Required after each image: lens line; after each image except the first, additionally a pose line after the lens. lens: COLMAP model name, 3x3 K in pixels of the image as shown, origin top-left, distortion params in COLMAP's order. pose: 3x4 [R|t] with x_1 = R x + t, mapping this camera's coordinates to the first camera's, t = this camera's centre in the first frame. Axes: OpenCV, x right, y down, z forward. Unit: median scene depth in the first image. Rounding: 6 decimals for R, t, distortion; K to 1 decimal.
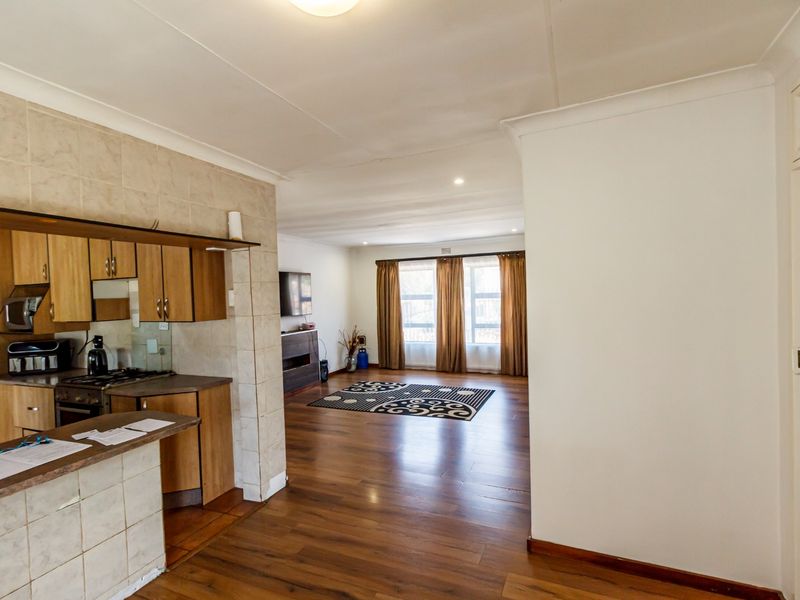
lens RADIAL K [[416.7, 0, 400.7], [0, 416.7, 304.1], [0, 0, 1]] dist [0.000562, 0.002010]
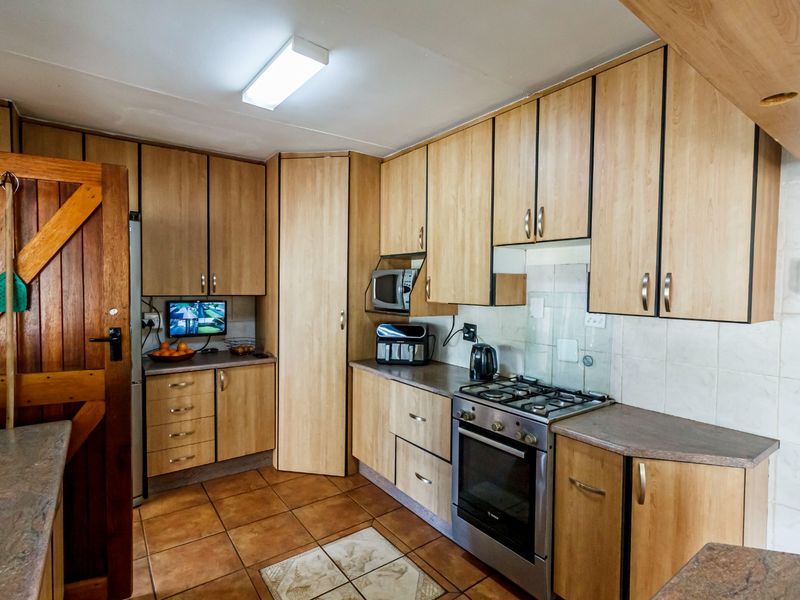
lens RADIAL K [[416.7, 0, 395.1], [0, 416.7, 300.7], [0, 0, 1]] dist [0.000562, 0.002010]
pose [[0.858048, 0.062602, -0.509740, -0.497460], [-0.055490, 0.998033, 0.029163, 0.021315], [0.510564, 0.003262, 0.859834, 0.309695]]
